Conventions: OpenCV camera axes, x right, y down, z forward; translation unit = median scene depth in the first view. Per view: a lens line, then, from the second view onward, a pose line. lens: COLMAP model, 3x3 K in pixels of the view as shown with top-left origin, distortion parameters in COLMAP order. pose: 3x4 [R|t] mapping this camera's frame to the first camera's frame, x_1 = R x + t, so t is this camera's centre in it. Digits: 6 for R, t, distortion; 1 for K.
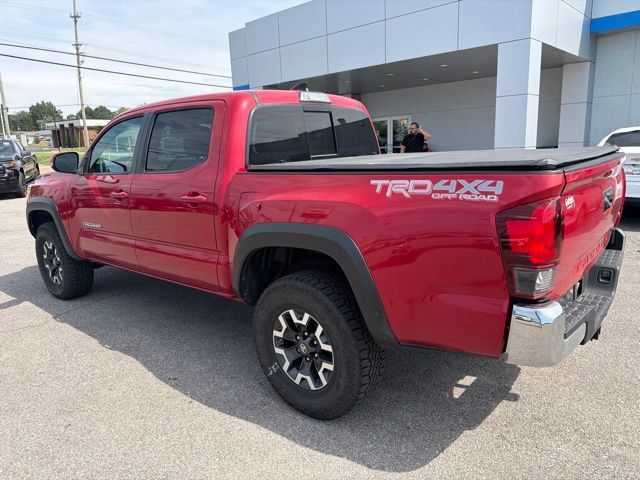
lens RADIAL K [[453.6, 0, 324.2], [0, 453.6, 241.8], [0, 0, 1]] dist [0.025983, -0.033672]
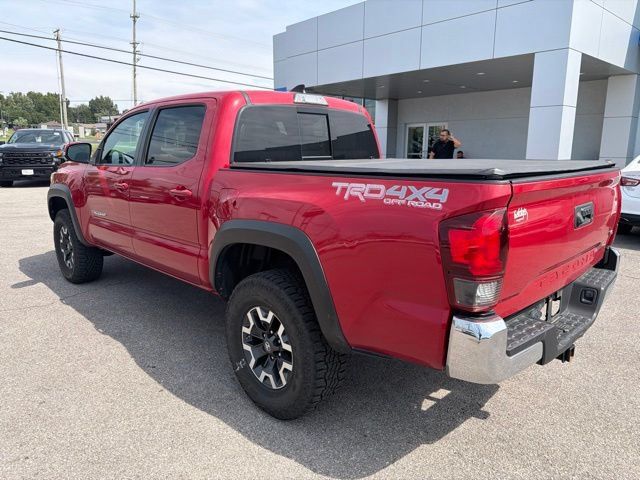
lens RADIAL K [[453.6, 0, 324.7], [0, 453.6, 235.8], [0, 0, 1]] dist [0.025983, -0.033672]
pose [[0.994763, 0.060448, -0.082413, 0.106551], [-0.062055, 0.997927, -0.017080, 0.000159], [0.081209, 0.022105, 0.996452, 0.003130]]
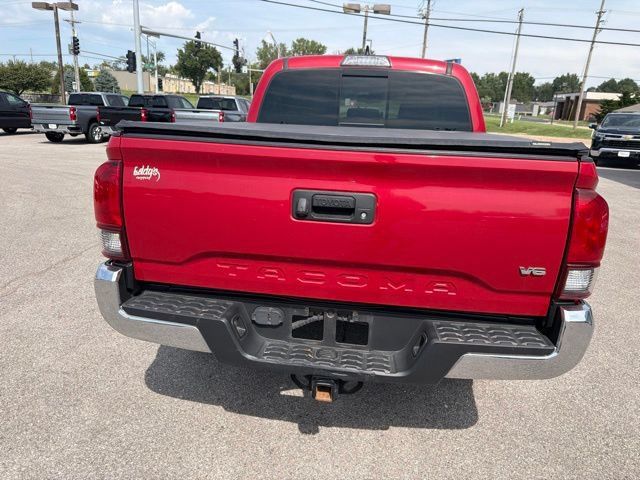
lens RADIAL K [[453.6, 0, 325.0], [0, 453.6, 241.9], [0, 0, 1]] dist [0.025983, -0.033672]
pose [[0.537366, 0.288603, -0.792430, 0.757859], [-0.244104, 0.952629, 0.181414, -0.105583], [0.807249, 0.095950, 0.582360, 0.396126]]
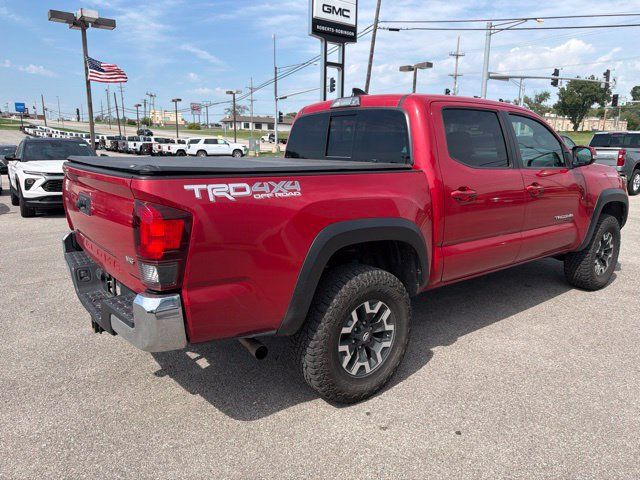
lens RADIAL K [[453.6, 0, 325.6], [0, 453.6, 241.6], [0, 0, 1]] dist [0.025983, -0.033672]
pose [[-0.197115, 0.242840, -0.949829, 1.025892], [-0.214474, 0.934688, 0.283478, -0.289356], [0.956633, 0.259592, -0.132158, 1.125072]]
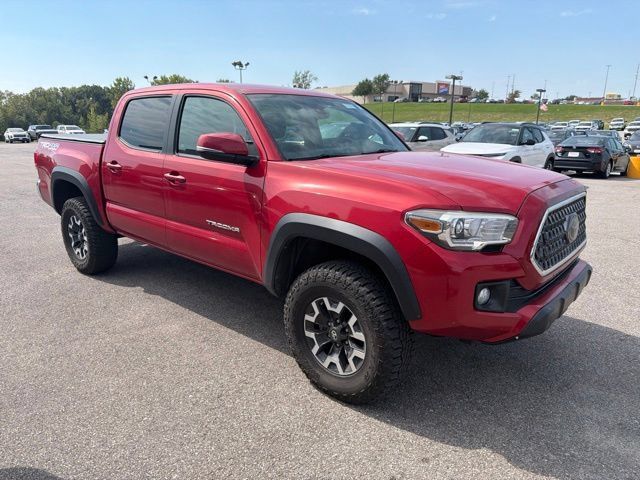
lens RADIAL K [[453.6, 0, 321.4], [0, 453.6, 245.0], [0, 0, 1]] dist [0.025983, -0.033672]
pose [[-0.999405, 0.025278, 0.023482, -0.444002], [0.033289, 0.885391, 0.463653, -0.522492], [-0.009071, 0.464159, -0.885706, 2.349064]]
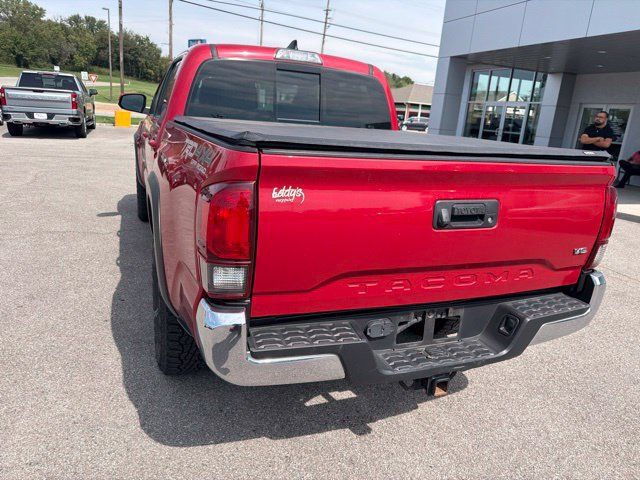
lens RADIAL K [[453.6, 0, 322.5], [0, 453.6, 242.1], [0, 0, 1]] dist [0.025983, -0.033672]
pose [[0.880213, 0.230862, -0.414643, 0.476237], [-0.207347, 0.972981, 0.101567, -0.050063], [0.426887, -0.003425, 0.904298, 0.165061]]
